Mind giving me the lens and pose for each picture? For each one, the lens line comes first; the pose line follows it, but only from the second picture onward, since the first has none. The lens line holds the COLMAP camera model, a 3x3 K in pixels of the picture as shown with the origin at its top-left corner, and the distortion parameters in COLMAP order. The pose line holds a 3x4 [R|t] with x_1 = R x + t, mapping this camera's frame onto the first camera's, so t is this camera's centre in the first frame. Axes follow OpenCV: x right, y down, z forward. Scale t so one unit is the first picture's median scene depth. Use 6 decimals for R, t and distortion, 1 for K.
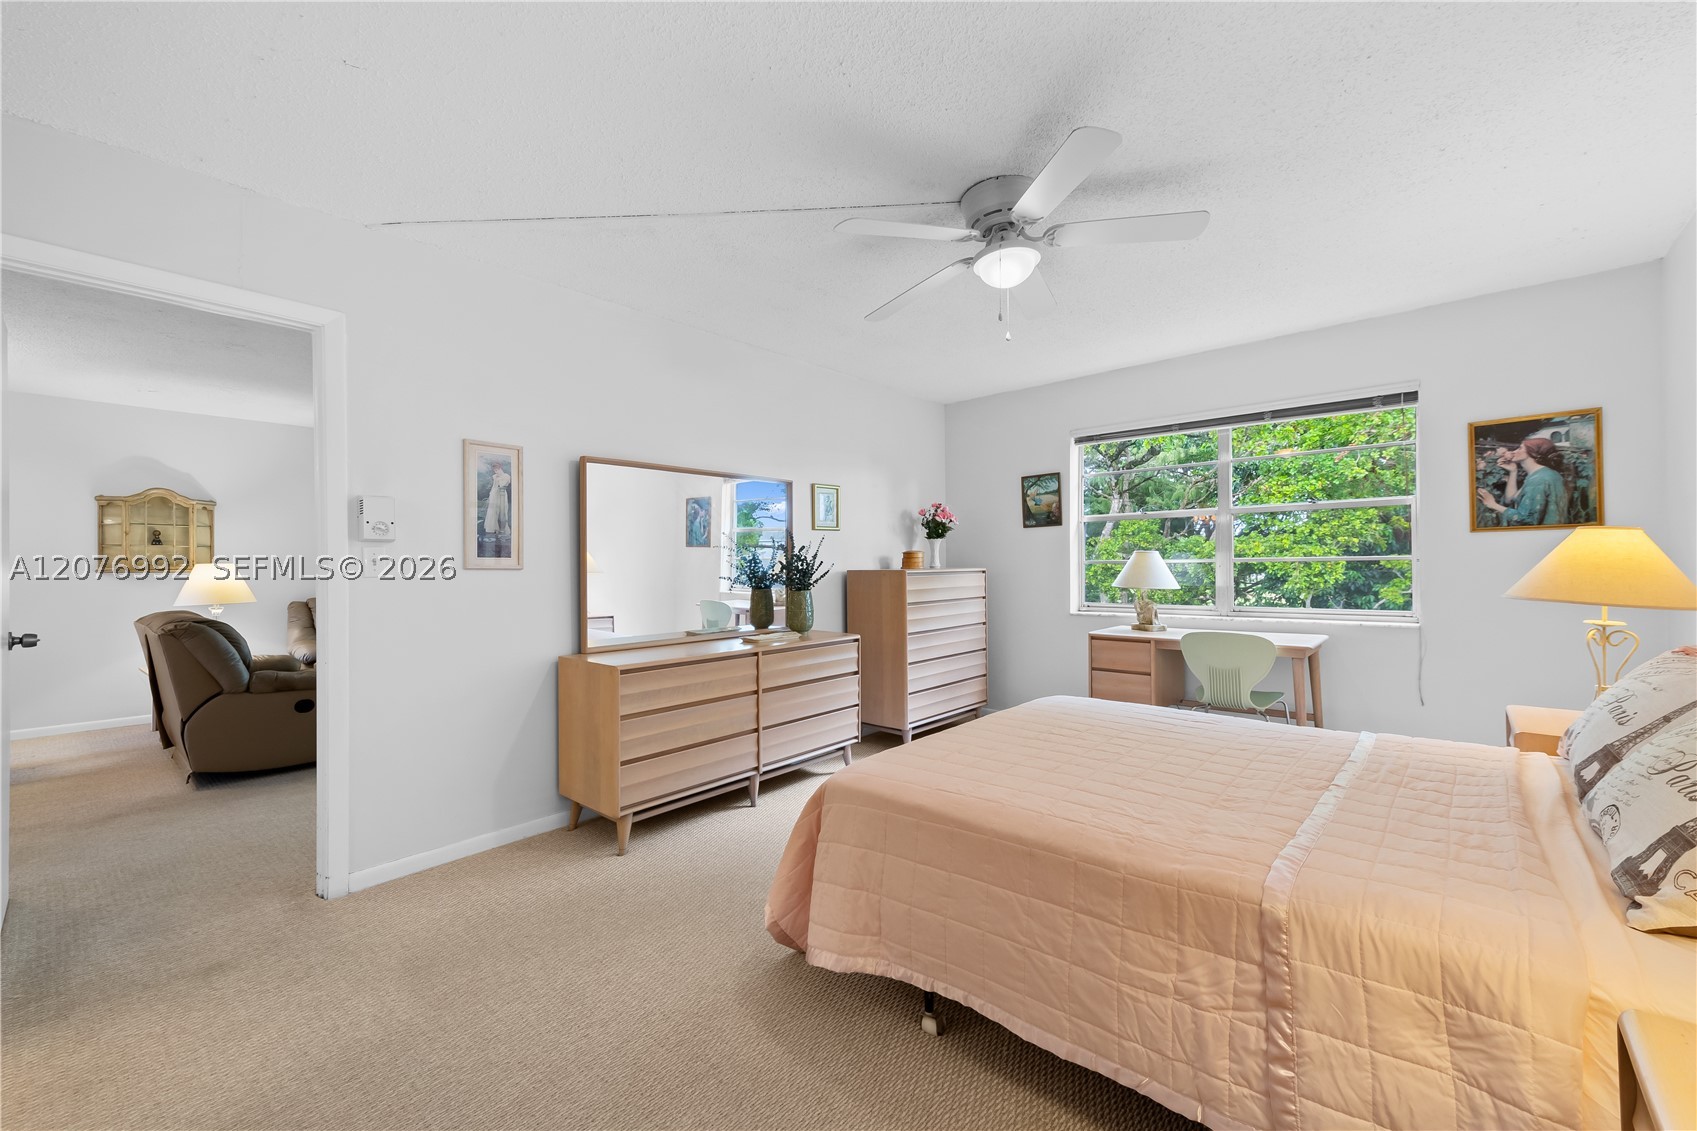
lens RADIAL K [[658.4, 0, 848.5], [0, 658.4, 565.5], [0, 0, 1]] dist [0.000007, 0.000011]
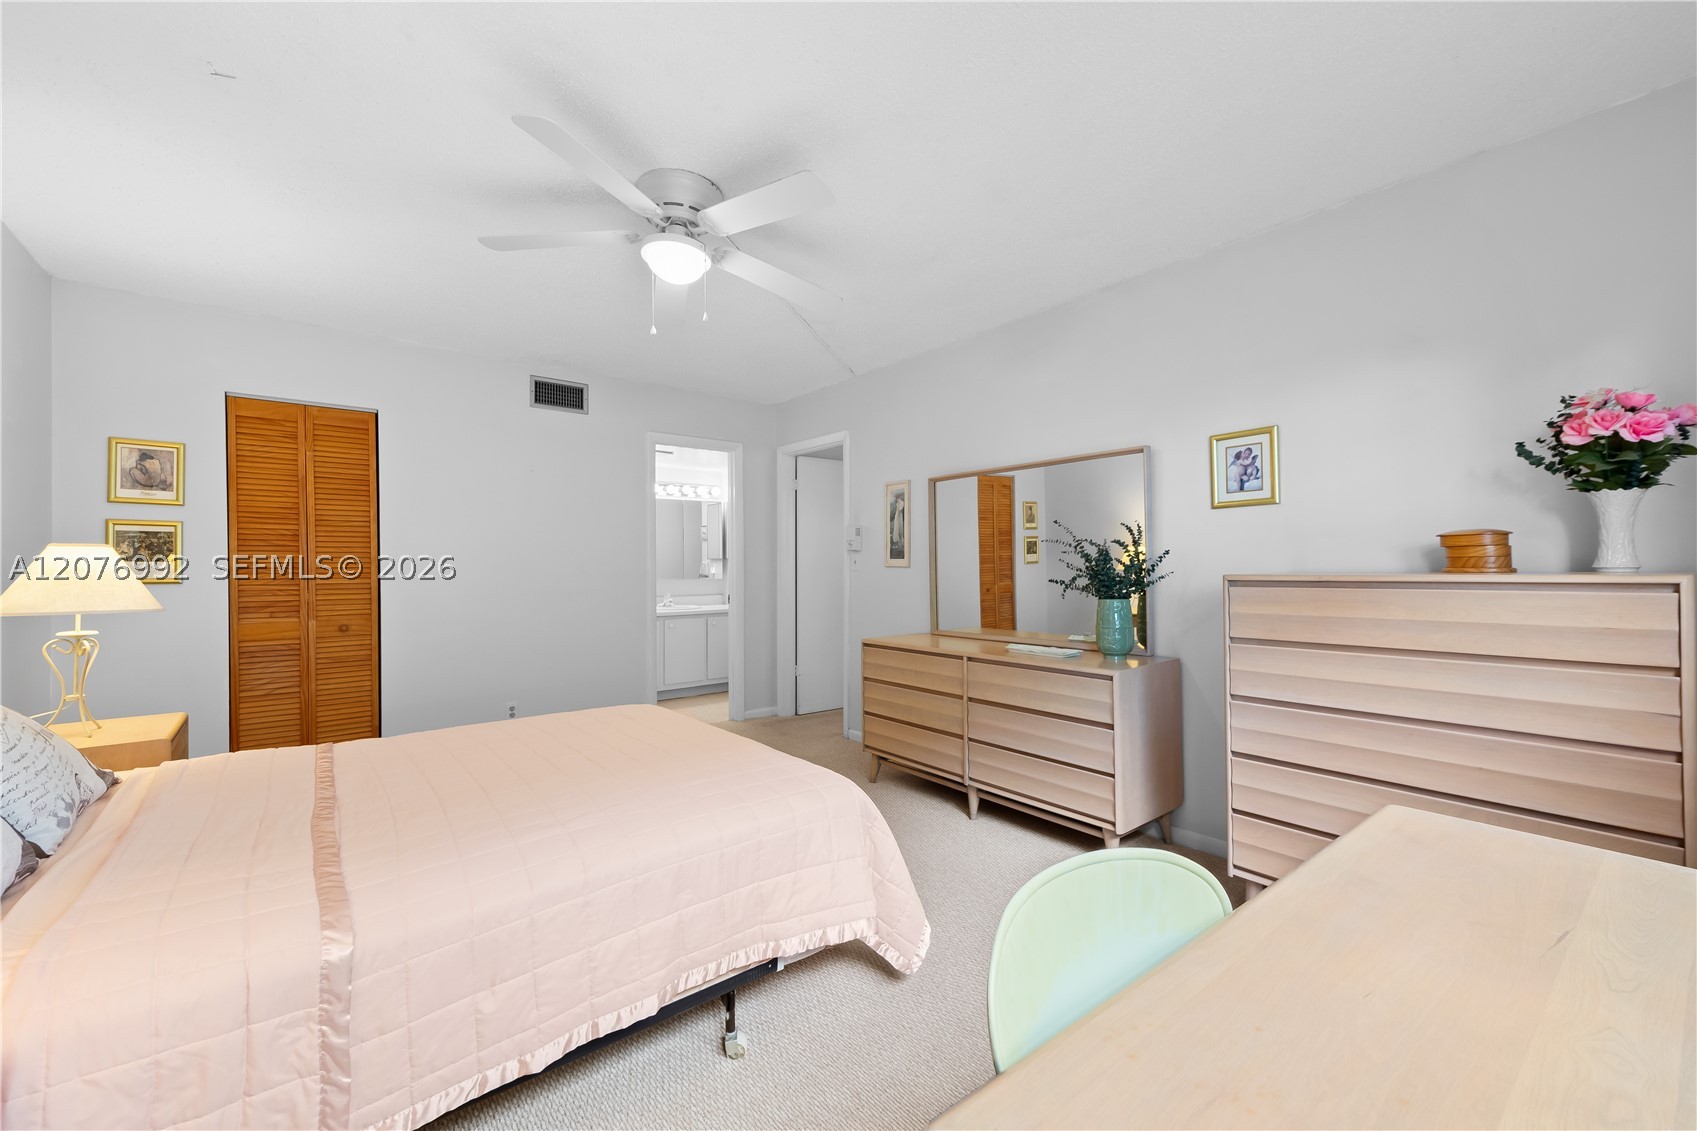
lens RADIAL K [[658.4, 0, 848.5], [0, 658.4, 565.5], [0, 0, 1]] dist [0.000007, 0.000011]
pose [[-0.138024, 0.000983, -0.990428, 0.928723], [-0.000866, 0.999999, 0.001113, 0.000606], [0.990429, 0.001012, -0.138023, 1.085669]]
